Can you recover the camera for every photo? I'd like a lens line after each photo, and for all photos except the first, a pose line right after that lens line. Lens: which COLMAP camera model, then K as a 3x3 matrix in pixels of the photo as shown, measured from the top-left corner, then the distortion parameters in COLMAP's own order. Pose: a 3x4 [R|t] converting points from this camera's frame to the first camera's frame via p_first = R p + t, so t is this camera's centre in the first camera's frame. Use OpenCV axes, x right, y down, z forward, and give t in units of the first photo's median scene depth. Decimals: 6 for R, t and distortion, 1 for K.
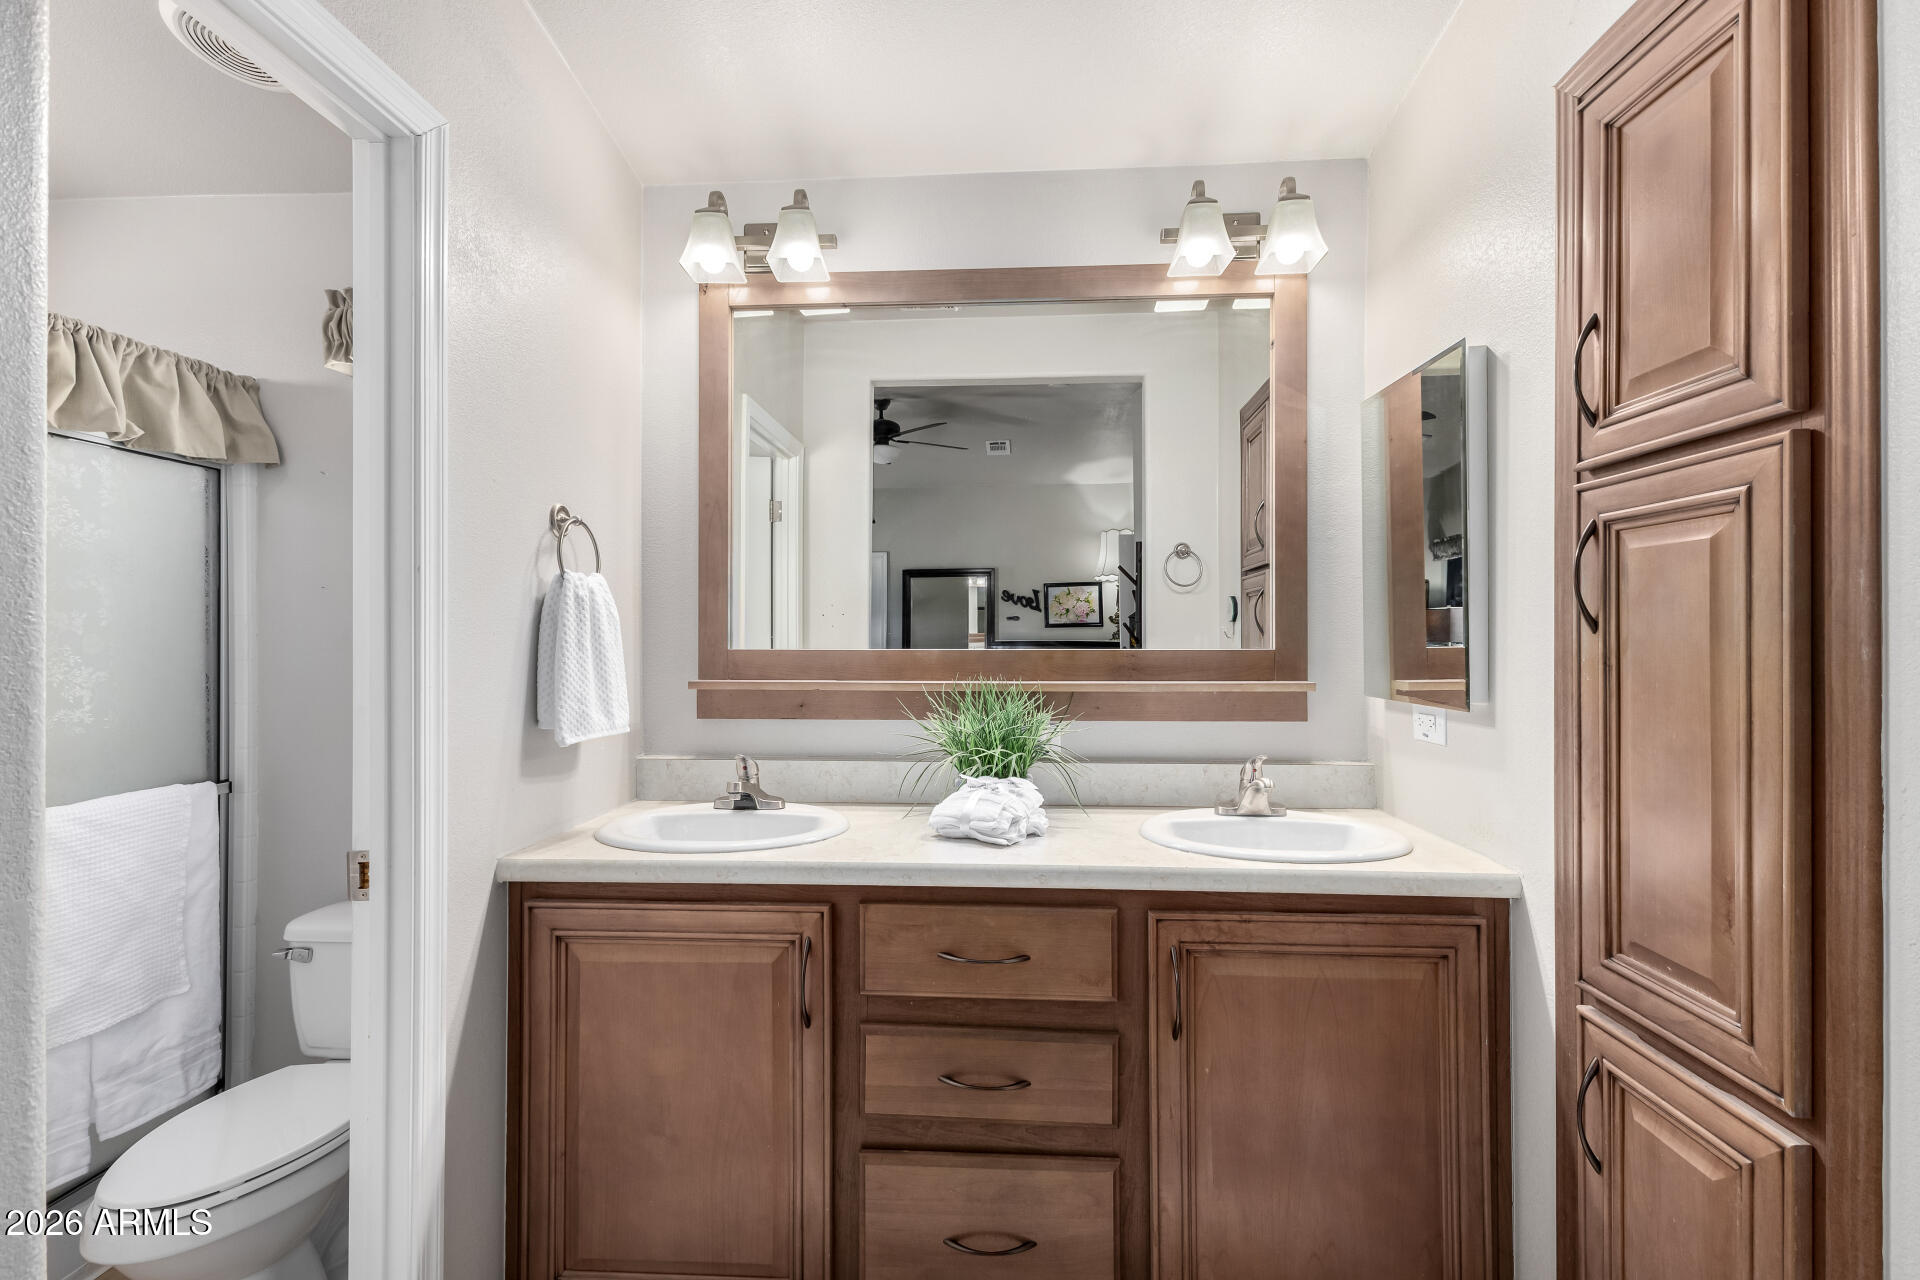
lens RADIAL K [[821.7, 0, 958.7], [0, 821.7, 638.2], [0, 0, 1]] dist [0.013587, -0.003588]
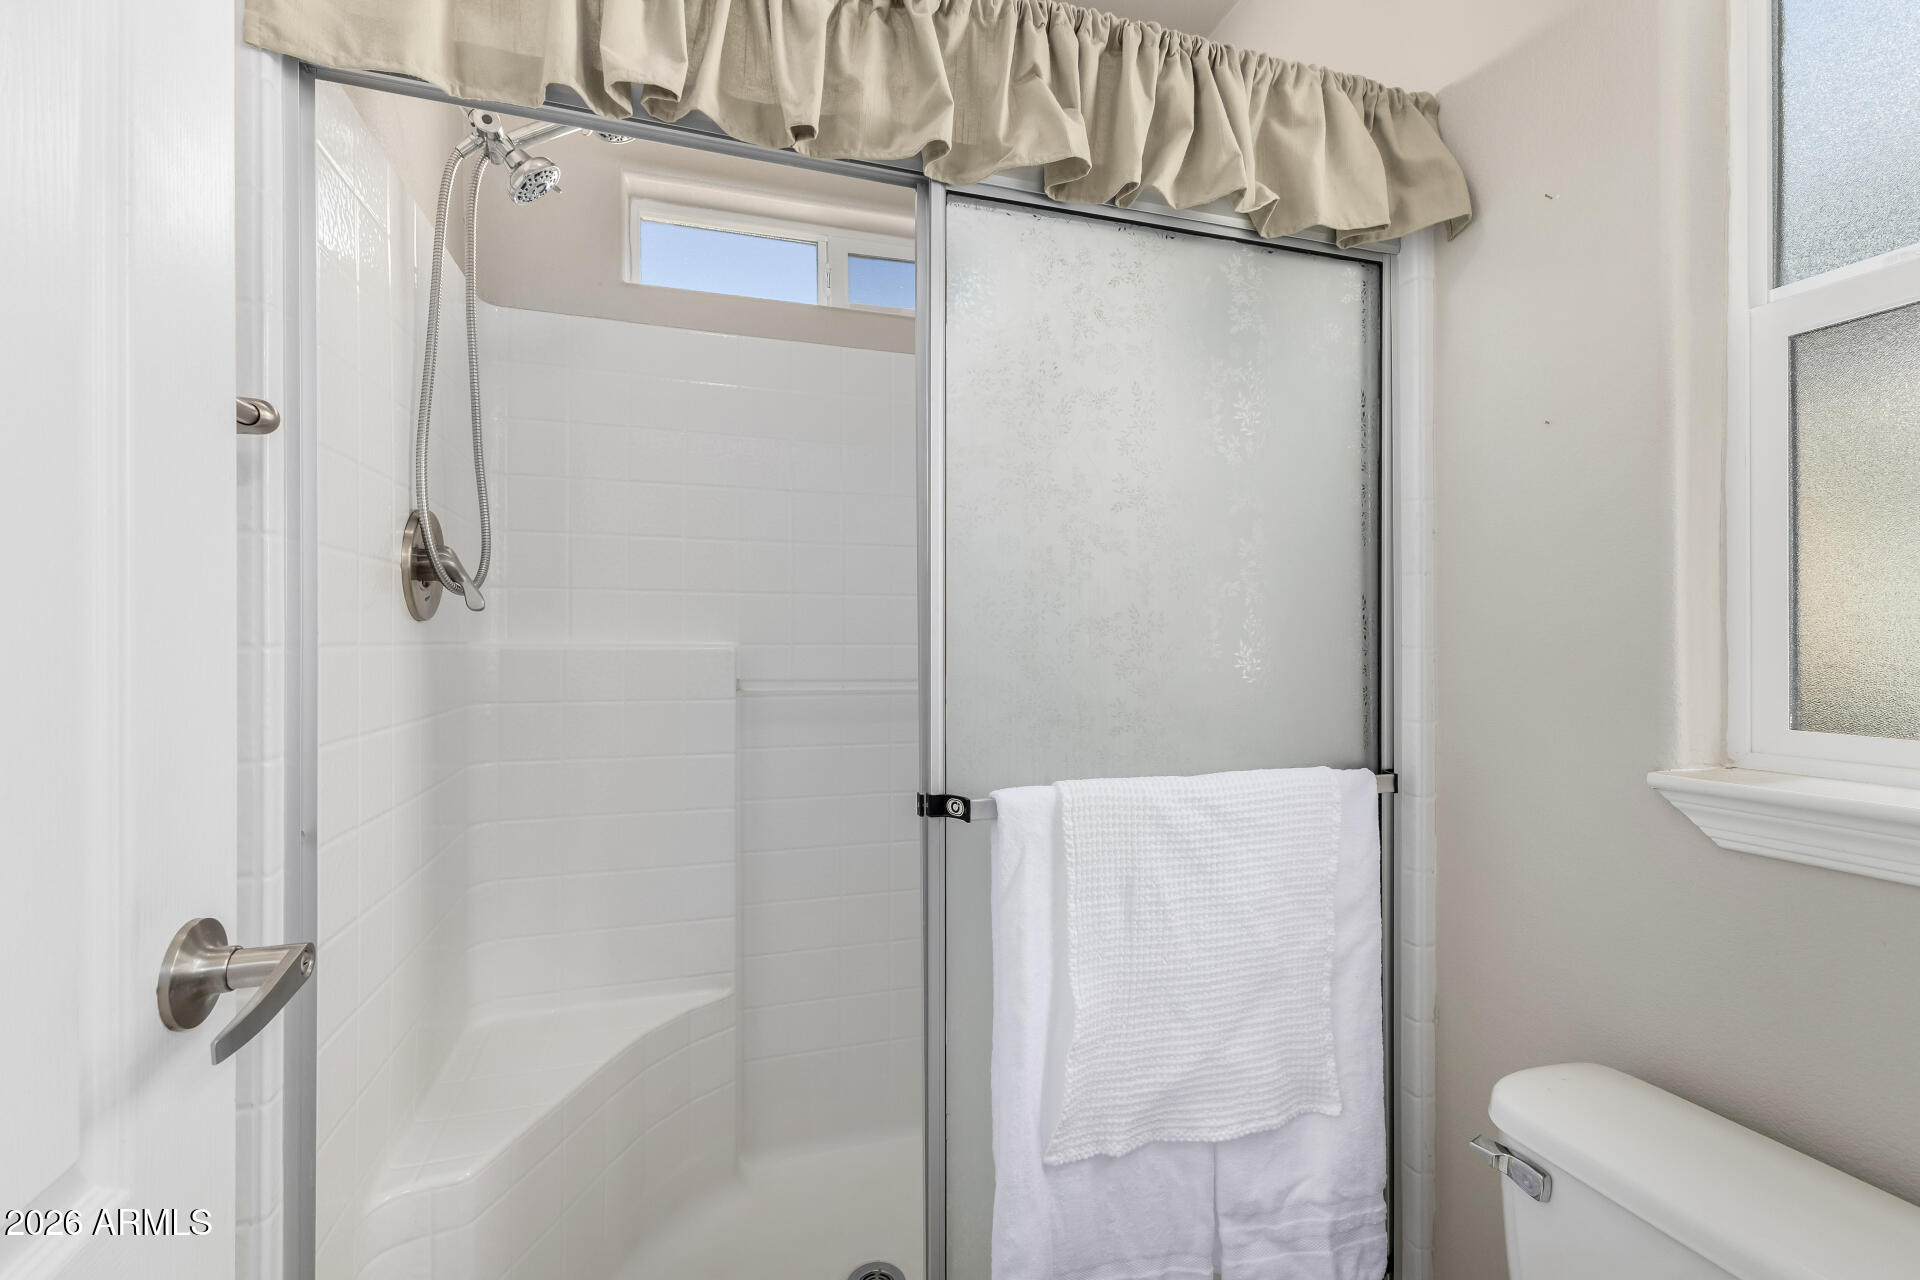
lens RADIAL K [[821.7, 0, 954.2], [0, 821.7, 644.0], [0, 0, 1]] dist [0.013587, -0.003588]
pose [[0.344372, 0.004082, -0.938824, -0.460680], [0.005118, 0.999968, 0.006225, 0.079439], [0.938819, -0.006949, 0.344340, 0.531316]]
